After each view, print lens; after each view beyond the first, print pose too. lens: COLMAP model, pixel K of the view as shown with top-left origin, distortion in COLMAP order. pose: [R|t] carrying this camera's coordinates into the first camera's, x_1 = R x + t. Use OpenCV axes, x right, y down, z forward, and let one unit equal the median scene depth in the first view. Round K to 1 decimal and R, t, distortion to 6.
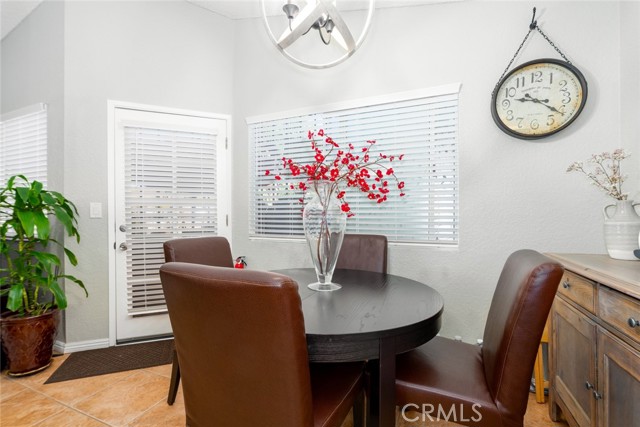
lens RADIAL K [[288.6, 0, 313.5], [0, 288.6, 213.0], [0, 0, 1]] dist [0.000560, 0.000858]
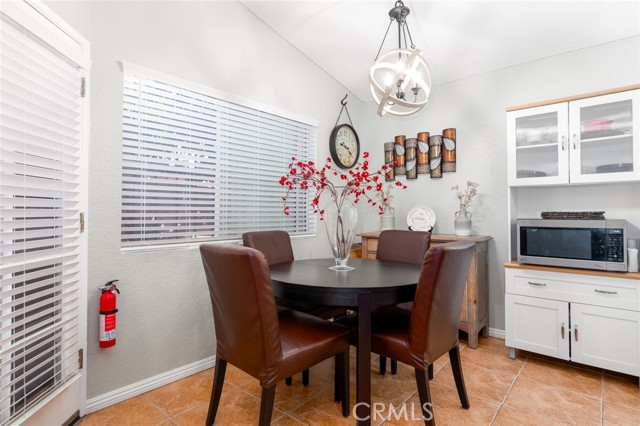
lens RADIAL K [[336.2, 0, 316.8], [0, 336.2, 208.0], [0, 0, 1]] dist [0.001969, 0.001231]
pose [[0.295388, 0.007327, 0.955349, -1.242449], [-0.006891, 0.999961, -0.005539, -0.005825], [-0.955353, -0.004947, 0.295427, 0.570177]]
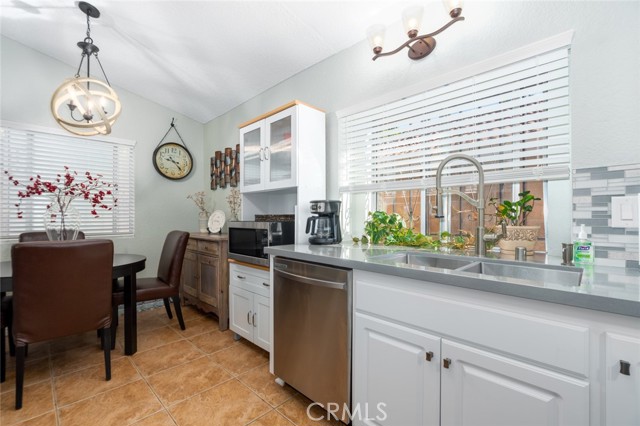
lens RADIAL K [[282.3, 0, 317.6], [0, 282.3, 217.2], [0, 0, 1]] dist [-0.001986, 0.000146]
pose [[0.363337, -0.005937, 0.931639, -0.766418], [-0.000854, 0.999977, 0.006706, -0.002024], [-0.931657, -0.003233, 0.363324, -0.722714]]
